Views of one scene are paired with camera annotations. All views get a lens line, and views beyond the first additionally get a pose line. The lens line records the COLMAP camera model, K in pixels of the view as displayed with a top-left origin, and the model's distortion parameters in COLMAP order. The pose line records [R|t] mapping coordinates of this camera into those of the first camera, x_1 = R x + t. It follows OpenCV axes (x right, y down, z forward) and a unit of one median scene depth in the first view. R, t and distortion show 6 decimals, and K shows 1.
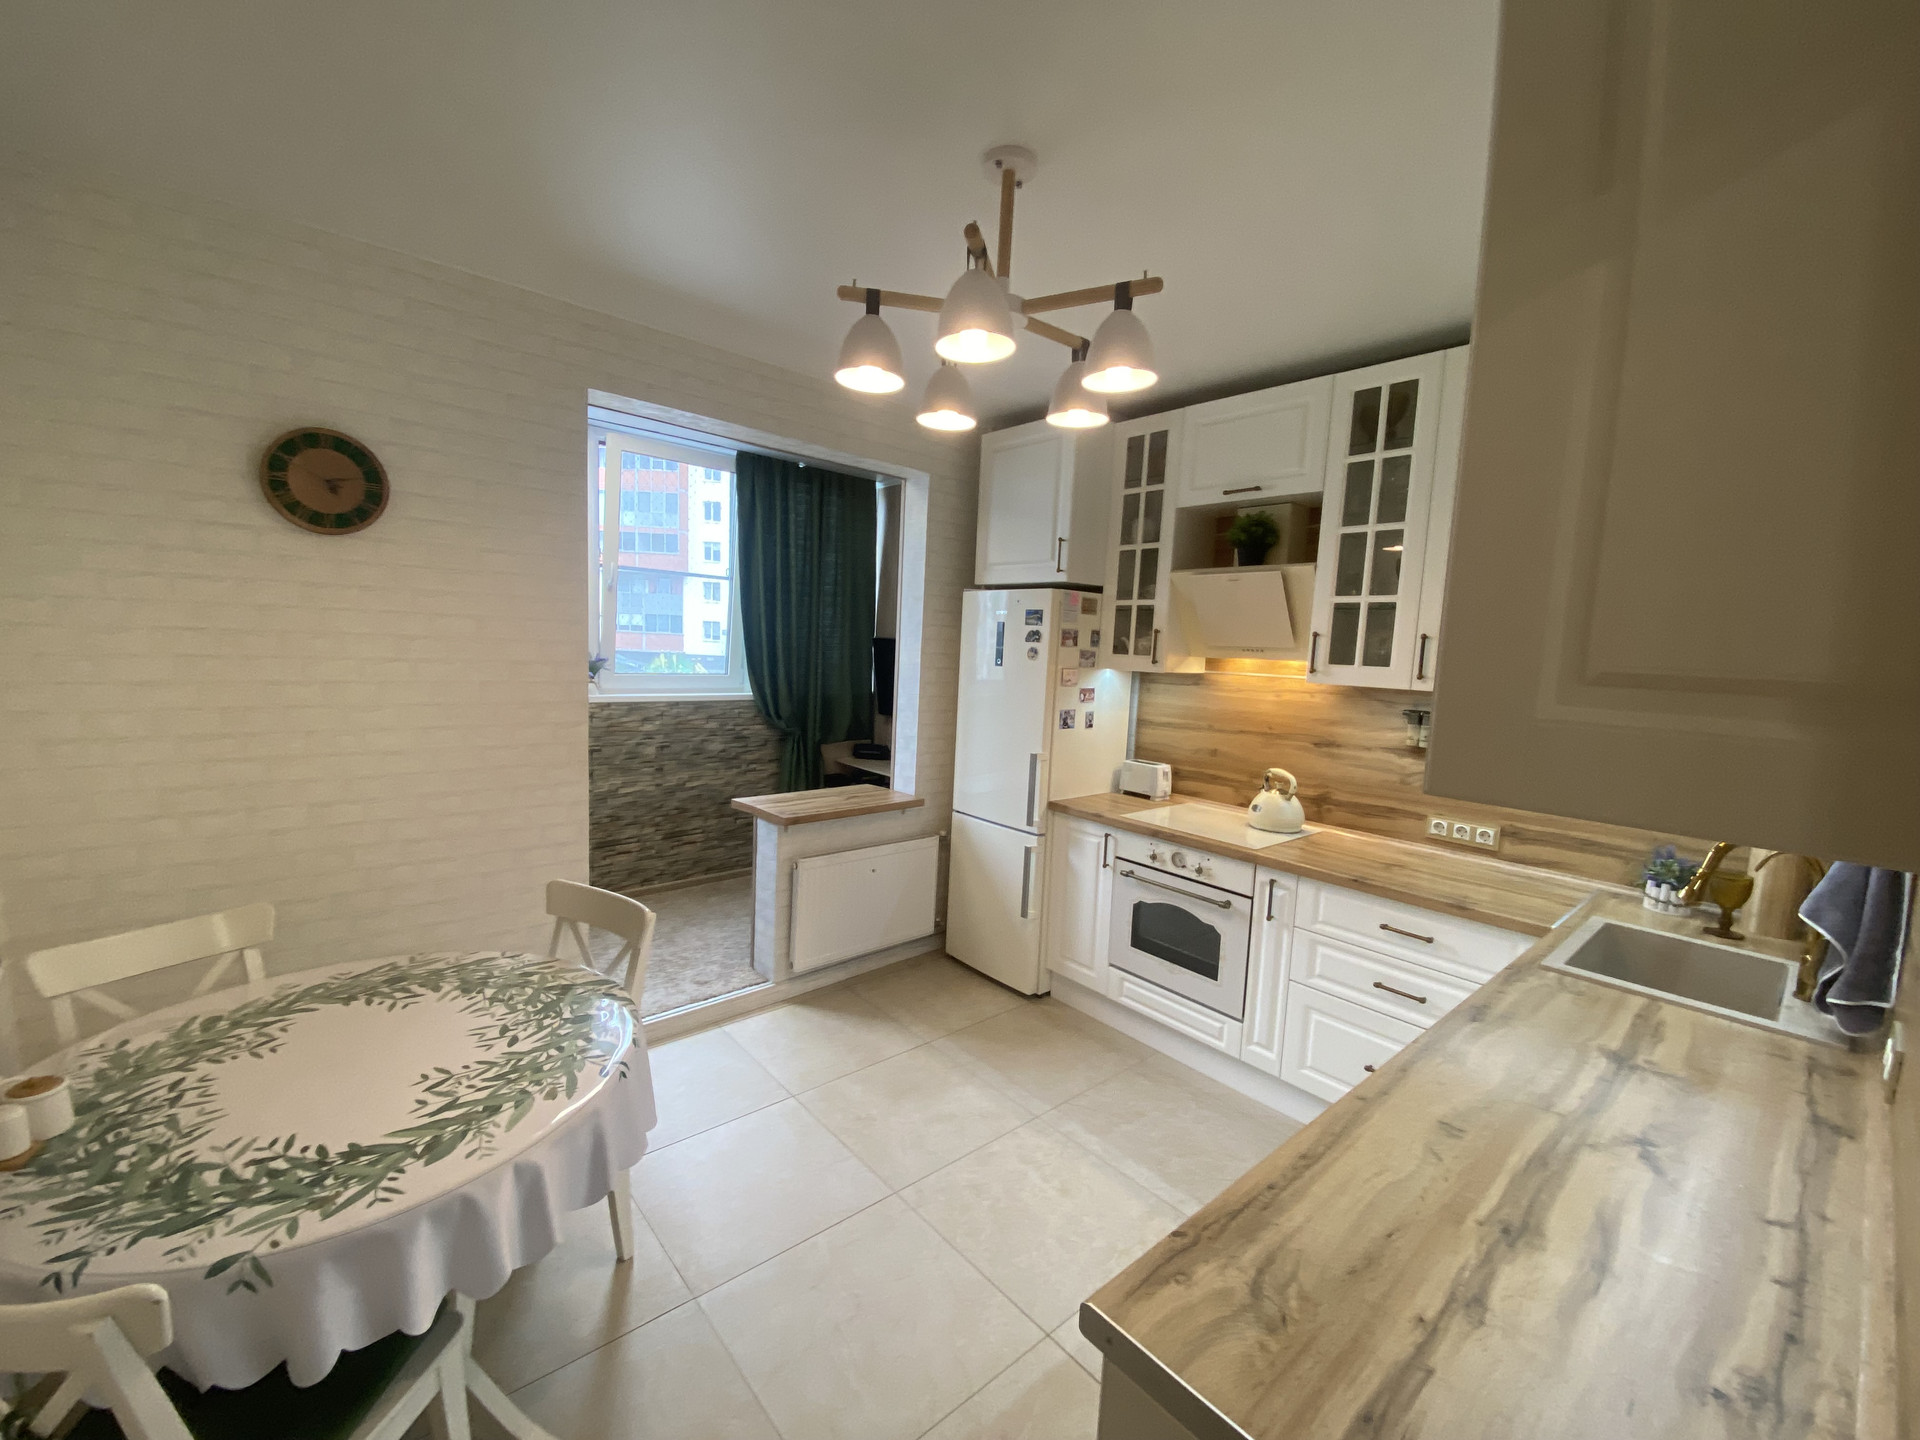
lens RADIAL K [[792.2, 0, 968.2], [0, 792.2, 720.7], [0, 0, 1]] dist [0.016951, -0.016456]
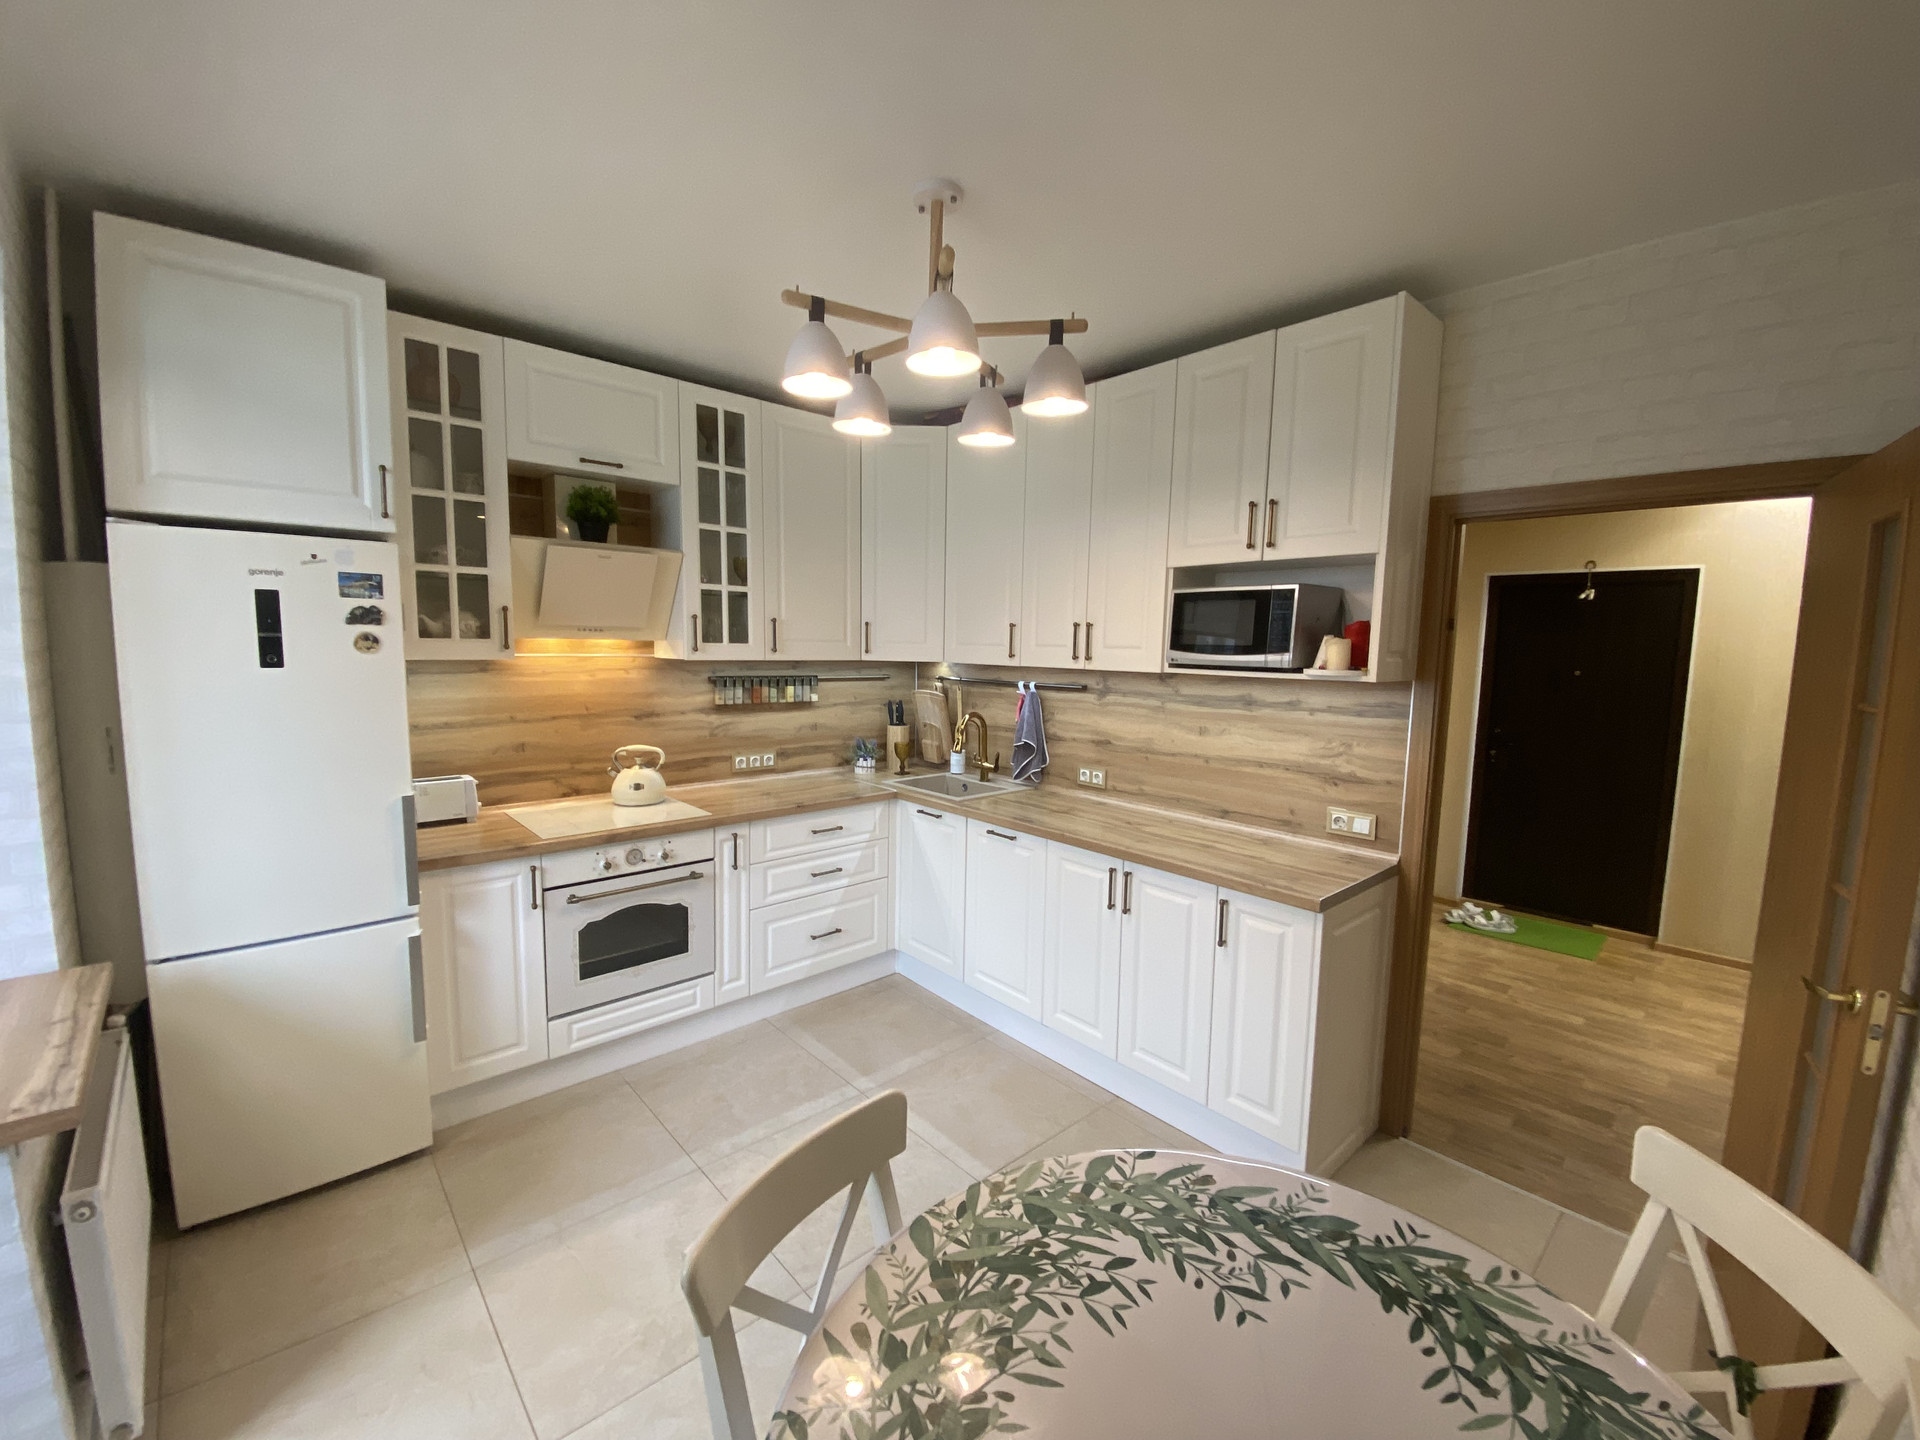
lens RADIAL K [[792.2, 0, 953.9], [0, 792.2, 720.0], [0, 0, 1]] dist [0.016951, -0.016456]
pose [[-0.031243, -0.141271, 0.989478, -0.723397], [0.077388, 0.986647, 0.143311, -0.099152], [-0.996511, 0.081051, -0.019893, 0.689367]]
